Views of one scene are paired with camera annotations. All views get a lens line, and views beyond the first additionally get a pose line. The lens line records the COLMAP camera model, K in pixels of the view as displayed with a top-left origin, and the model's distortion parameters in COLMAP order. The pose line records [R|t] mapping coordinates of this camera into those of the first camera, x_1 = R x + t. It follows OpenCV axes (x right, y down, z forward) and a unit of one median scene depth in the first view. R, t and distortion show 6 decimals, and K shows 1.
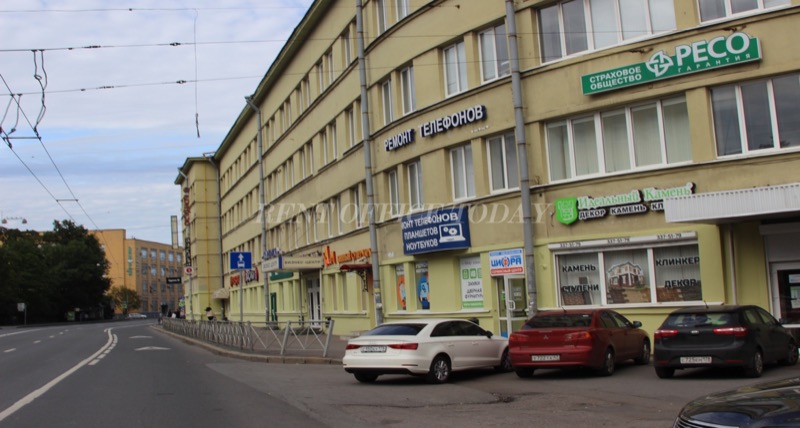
lens RADIAL K [[832.3, 0, 401.6], [0, 832.3, 197.0], [0, 0, 1]] dist [-0.101446, -0.008237]
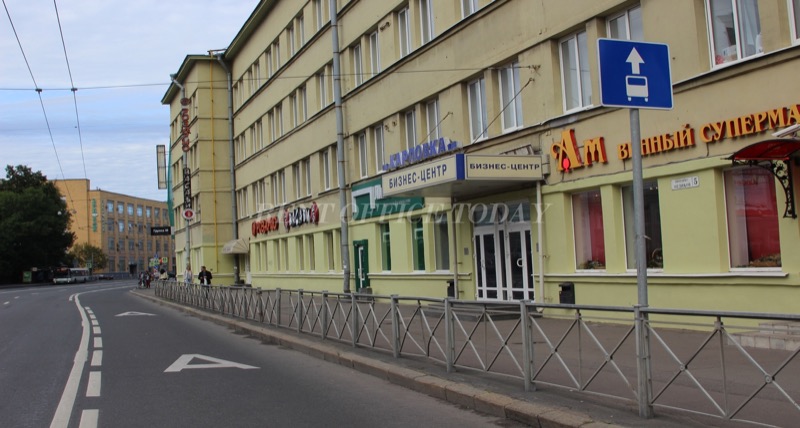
lens RADIAL K [[832.3, 0, 401.6], [0, 832.3, 197.0], [0, 0, 1]] dist [-0.101446, -0.008237]
pose [[0.998988, 0.009464, 0.043977, -0.104672], [-0.011459, 0.998906, 0.045344, 0.039504], [-0.043500, -0.045802, 0.998003, 0.279561]]
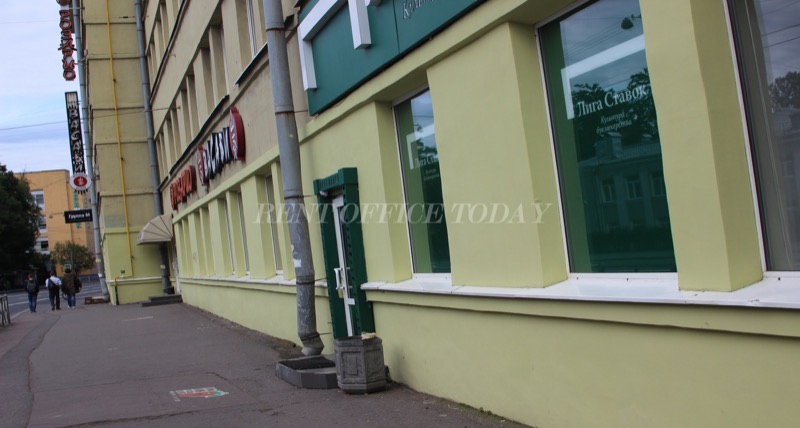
lens RADIAL K [[832.3, 0, 401.6], [0, 832.3, 197.0], [0, 0, 1]] dist [-0.101446, -0.008237]
pose [[0.998274, -0.053869, 0.023408, -0.099857], [0.052132, 0.996227, 0.069384, 0.074968], [-0.027057, -0.068044, 0.997315, 0.564860]]
